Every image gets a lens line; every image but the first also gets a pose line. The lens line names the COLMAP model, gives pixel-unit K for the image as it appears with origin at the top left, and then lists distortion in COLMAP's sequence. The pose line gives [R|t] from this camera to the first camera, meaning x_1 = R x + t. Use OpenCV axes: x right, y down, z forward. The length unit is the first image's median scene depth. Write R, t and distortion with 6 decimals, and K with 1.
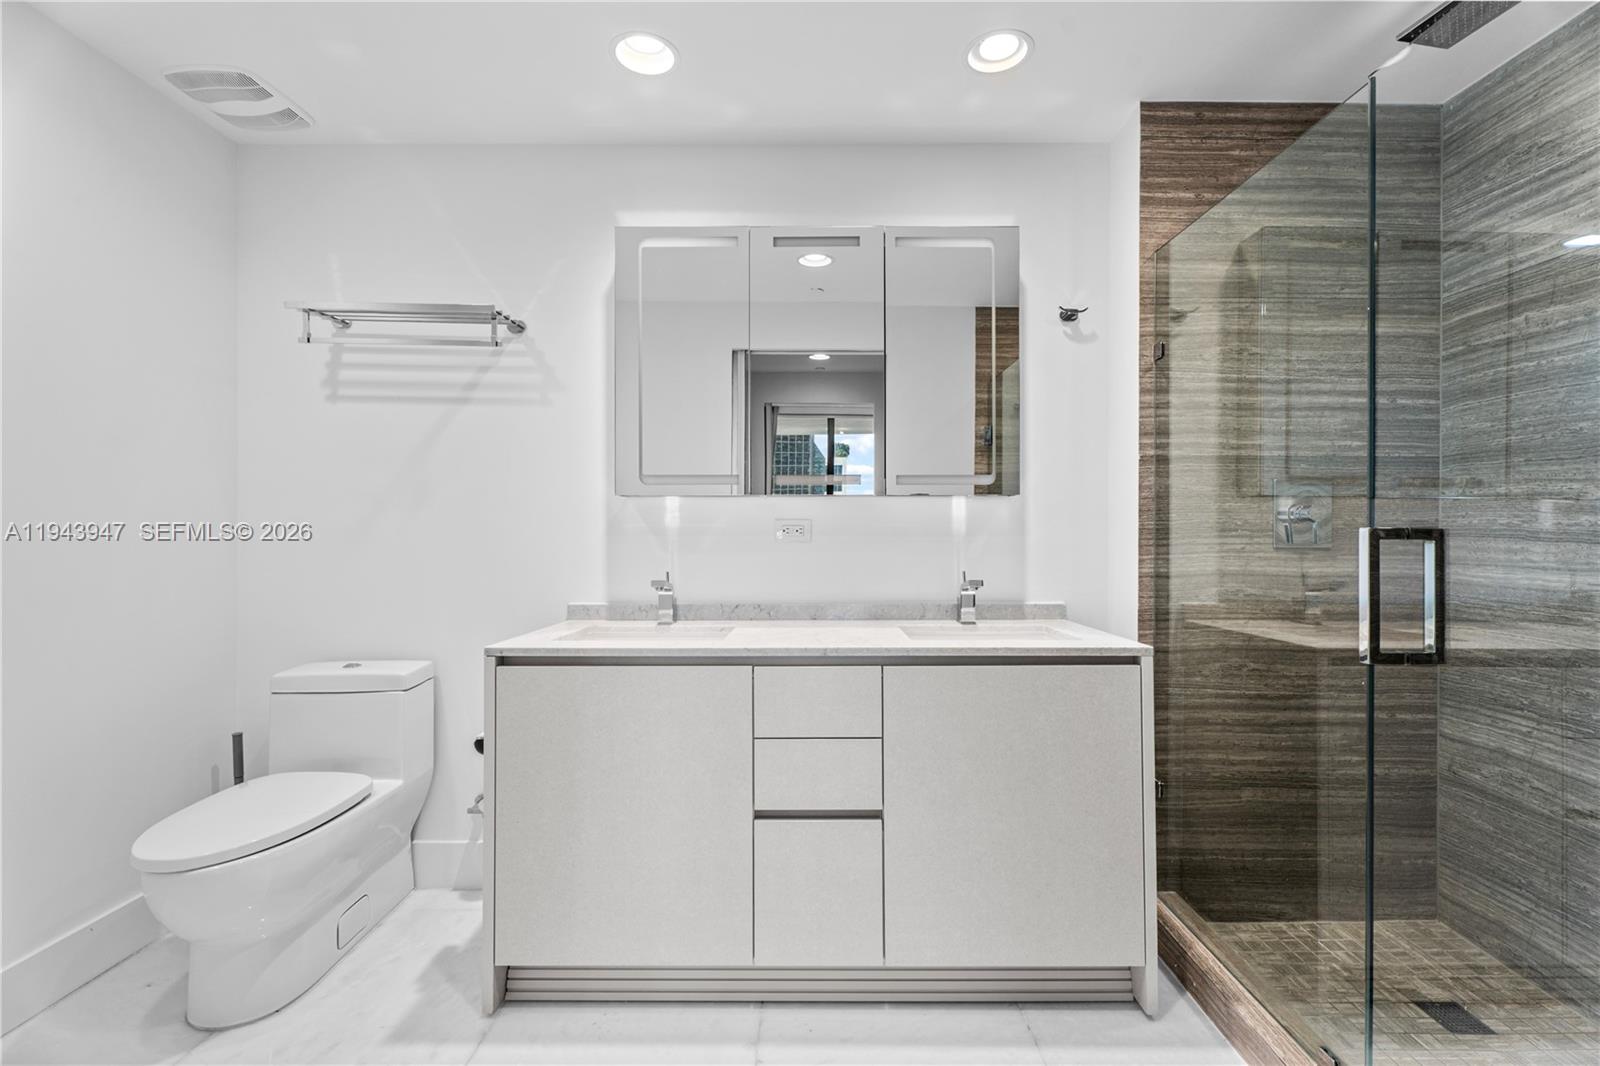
lens RADIAL K [[745.3, 0, 800.0], [0, 745.3, 533.0], [0, 0, 1]] dist [-0.000672, -0.000065]
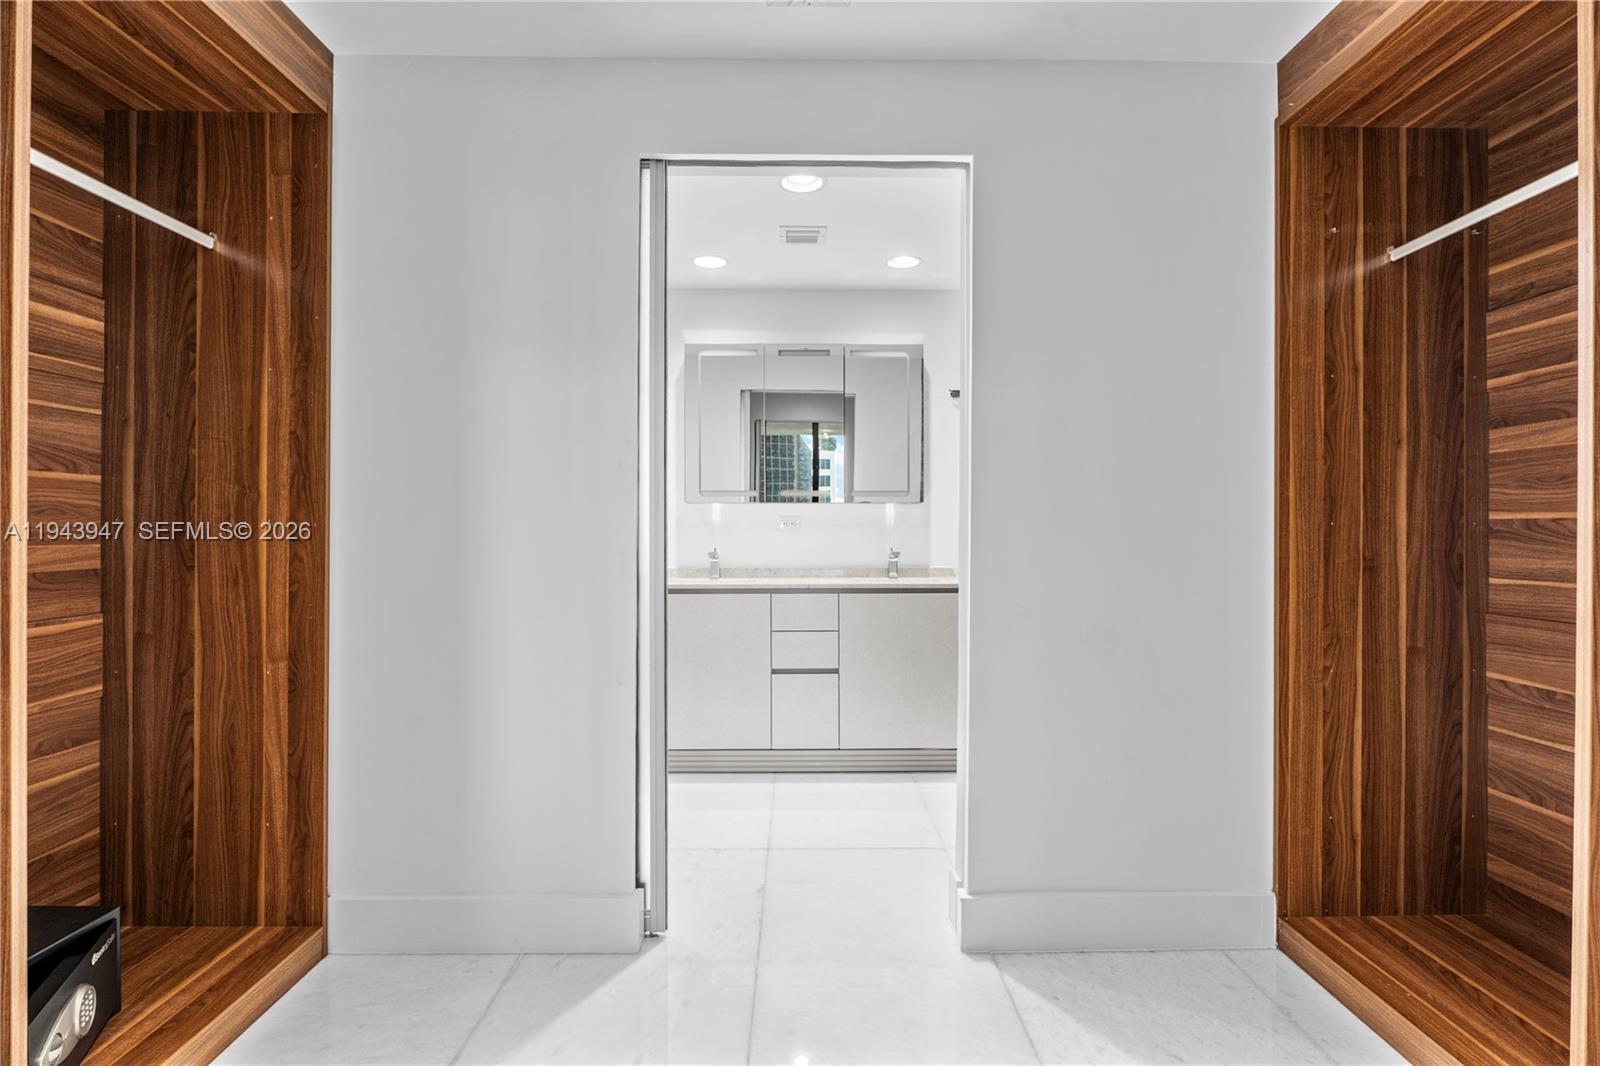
lens RADIAL K [[777.3, 0, 800.0], [0, 777.3, 533.0], [0, 0, 1]] dist [-0.000380, -0.000075]
pose [[0.999788, 0.000795, 0.020555, -0.022512], [-0.000929, 0.999978, 0.006522, 0.007096], [-0.020549, -0.006540, 0.999767, -0.743819]]
